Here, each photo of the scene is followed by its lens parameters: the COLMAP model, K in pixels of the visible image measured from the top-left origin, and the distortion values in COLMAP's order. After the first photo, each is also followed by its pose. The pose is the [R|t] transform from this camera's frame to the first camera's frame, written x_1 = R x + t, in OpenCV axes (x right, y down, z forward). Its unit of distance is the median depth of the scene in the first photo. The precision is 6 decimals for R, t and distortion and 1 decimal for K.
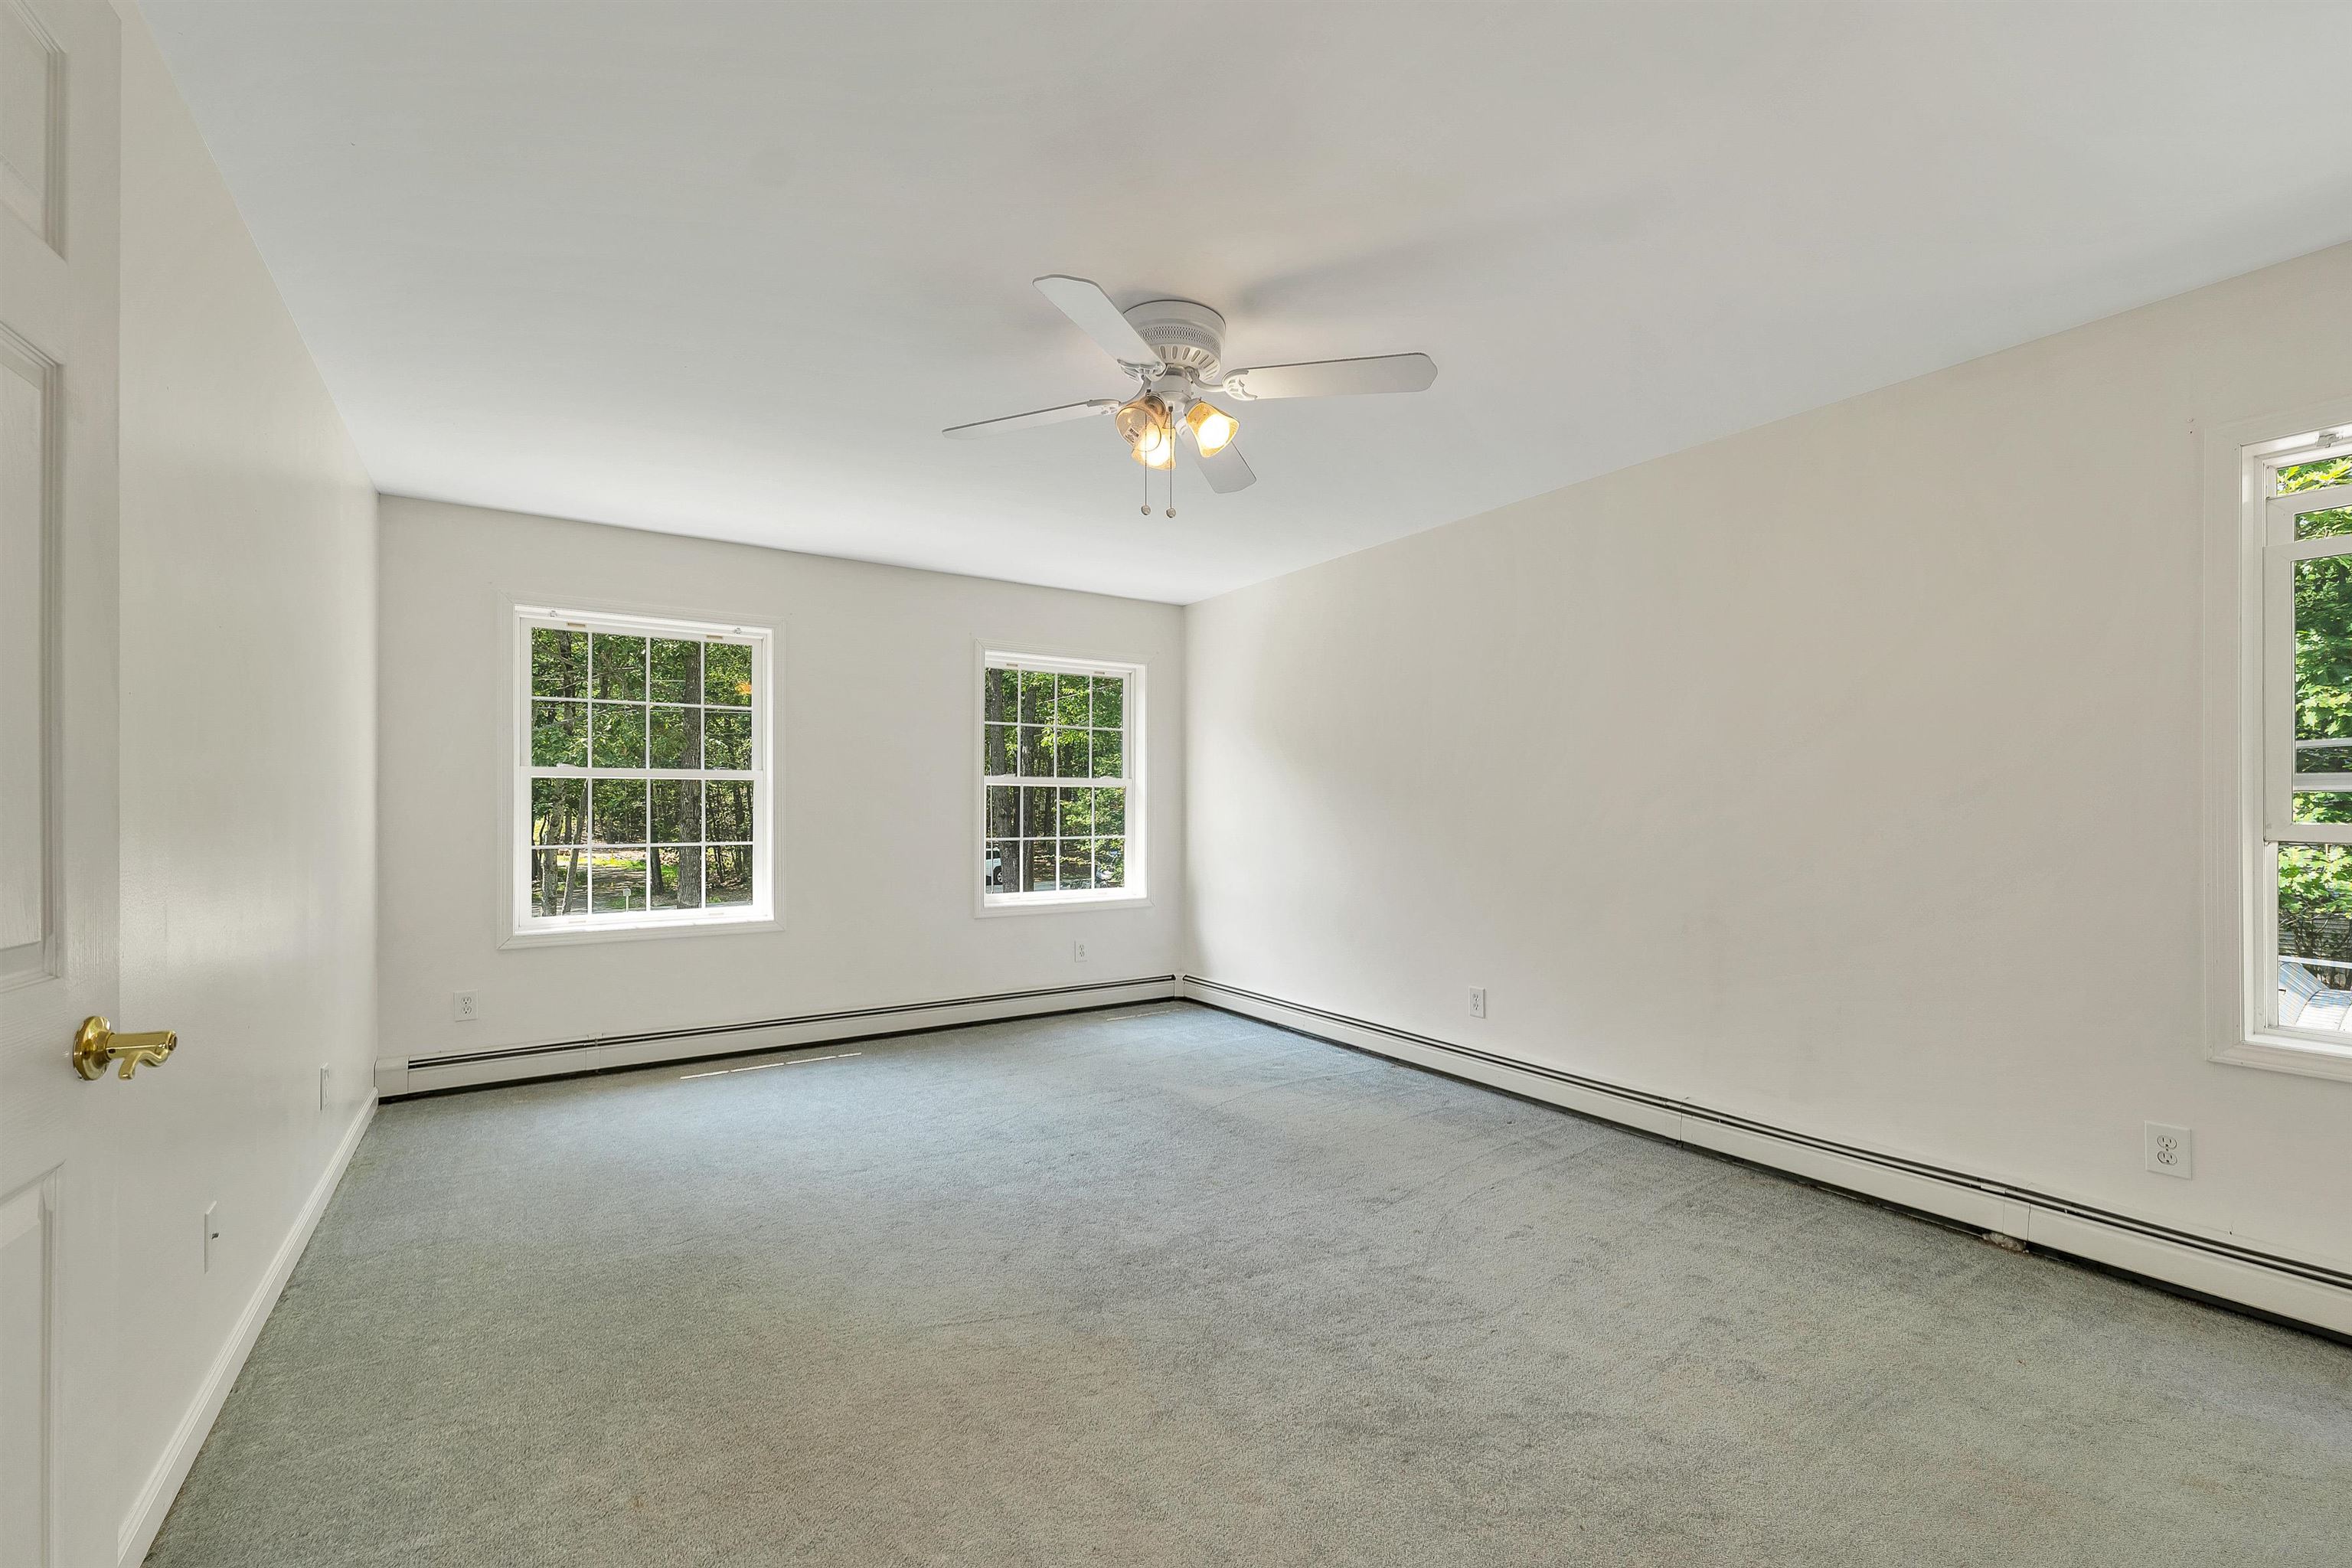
lens RADIAL K [[979.8, 0, 1197.3], [0, 979.8, 814.7], [0, 0, 1]] dist [0.003287, 0.000462]
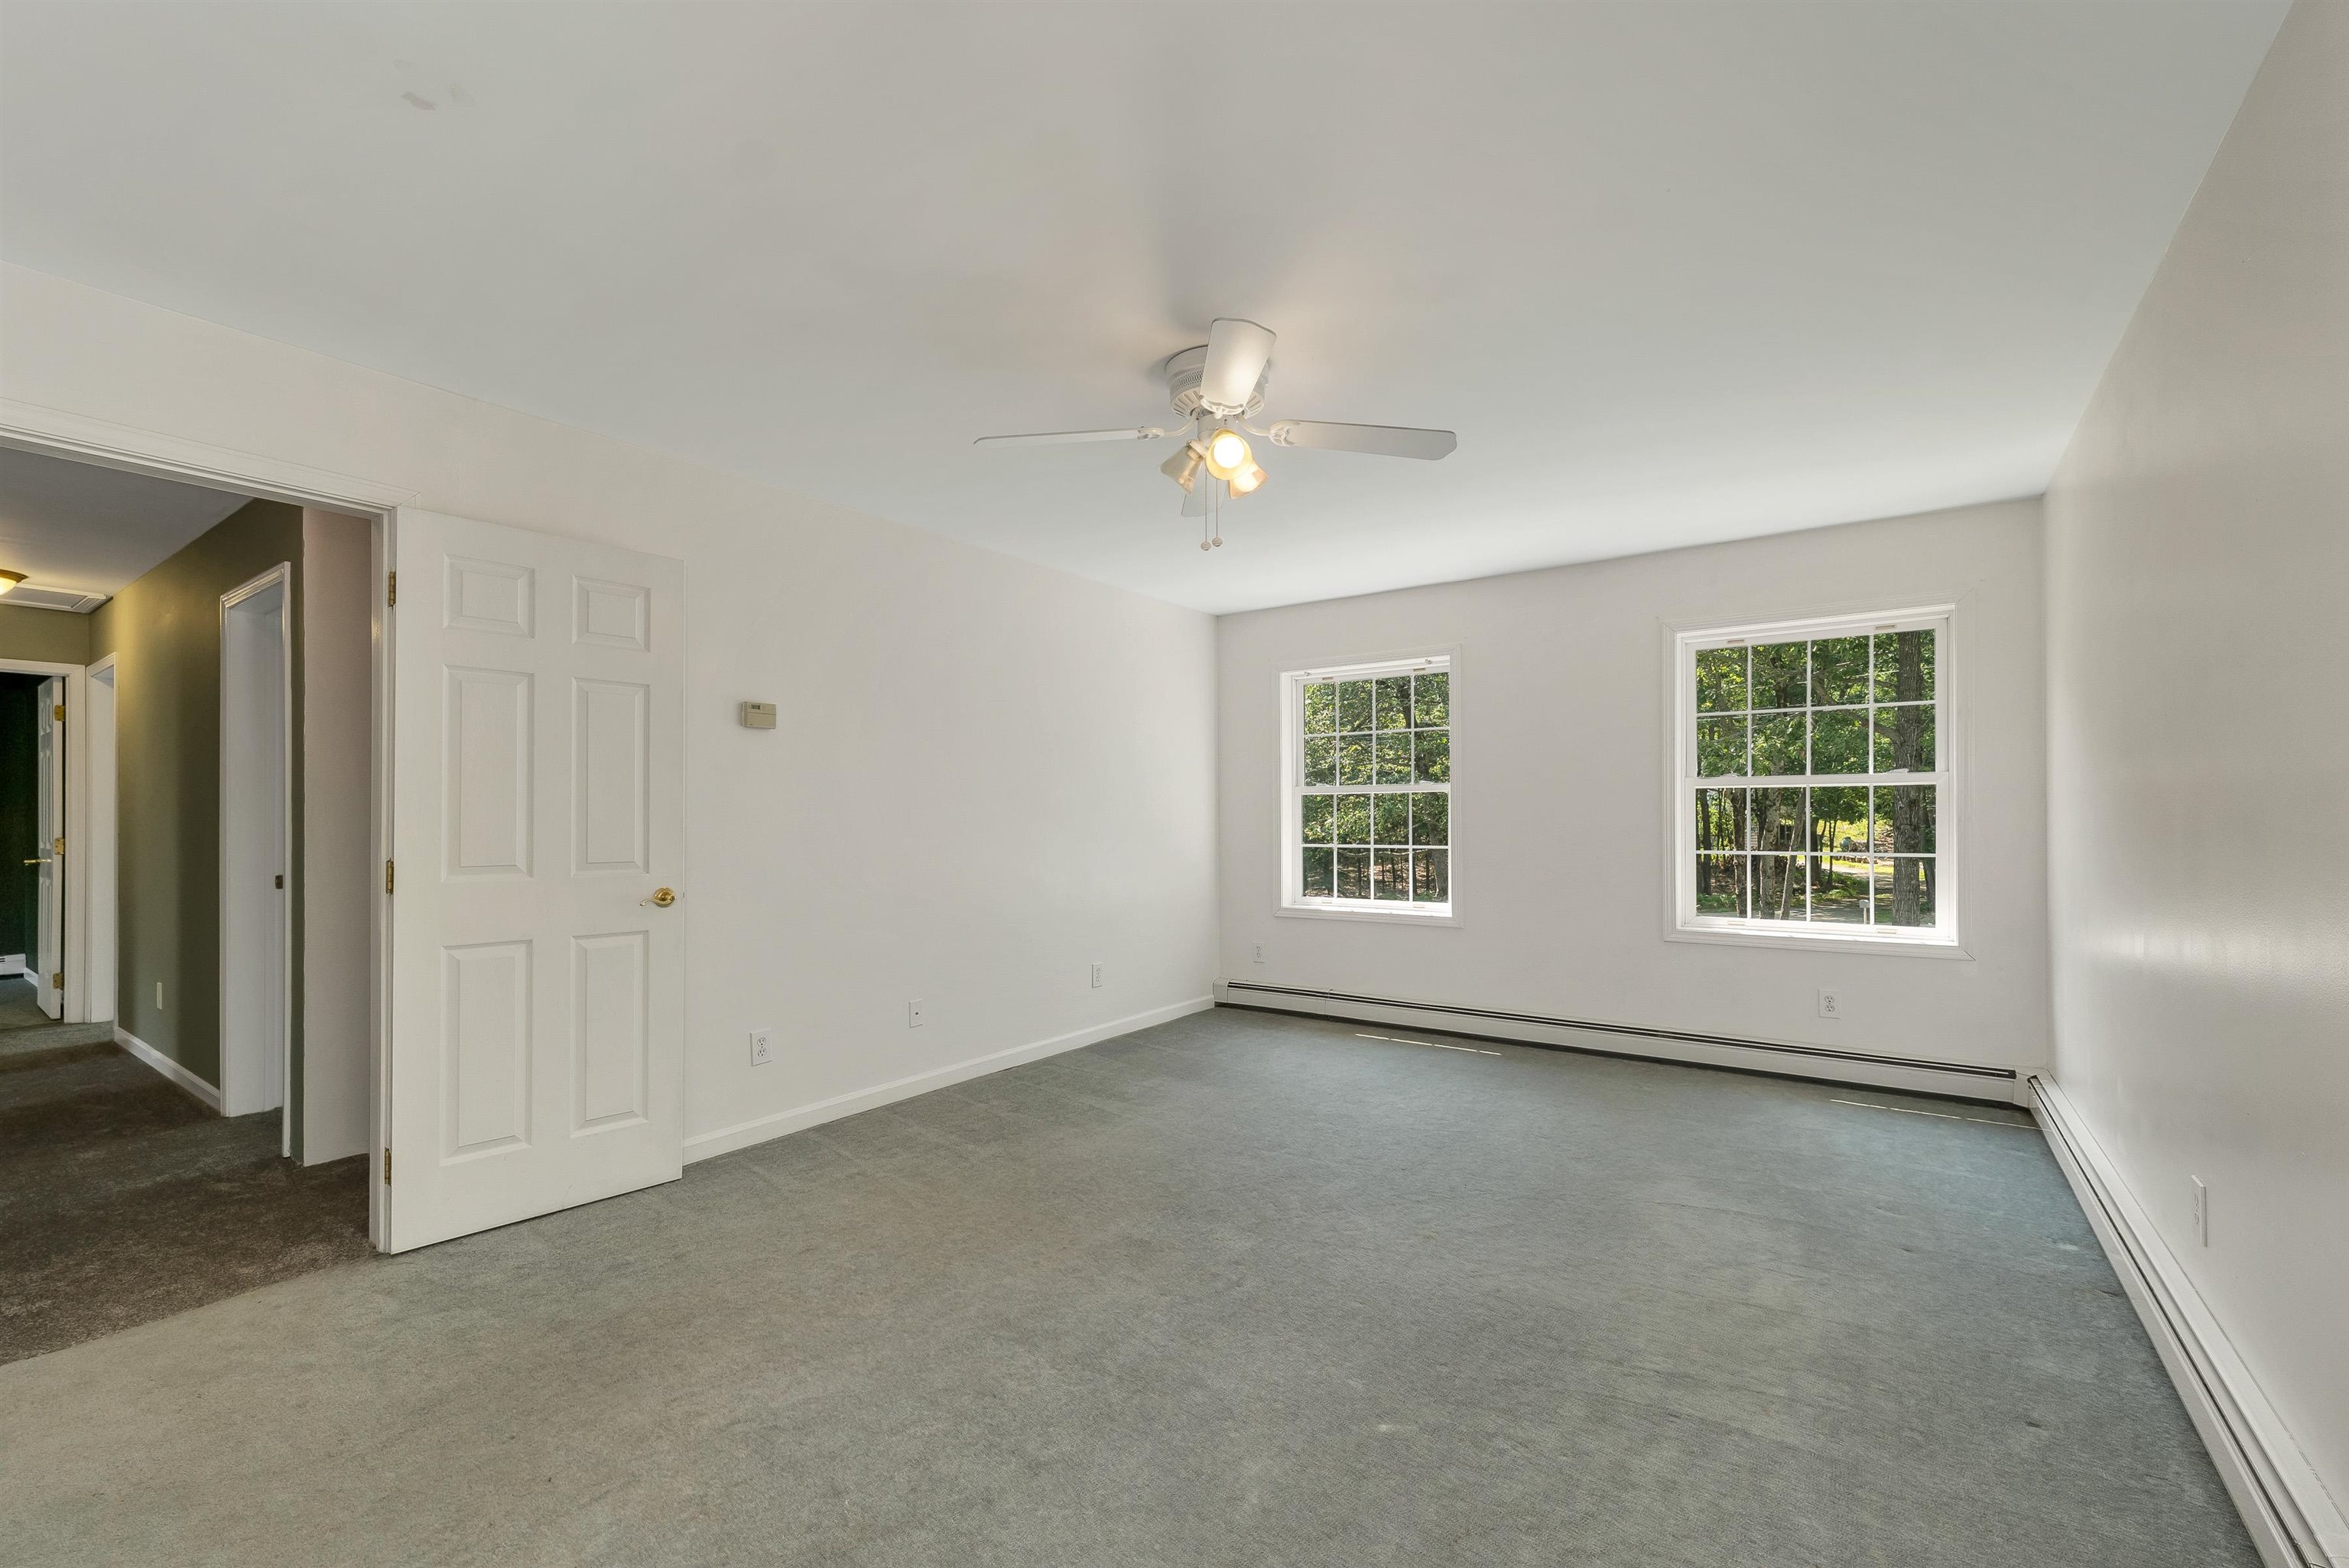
lens RADIAL K [[978.5, 0, 1195.7], [0, 978.5, 814.6], [0, 0, 1]] dist [0.003287, 0.000462]
pose [[0.359324, -0.004782, -0.933201, 0.387266], [-0.002243, 0.999980, -0.005988, -0.001086], [0.933210, 0.004245, 0.359306, 0.255554]]
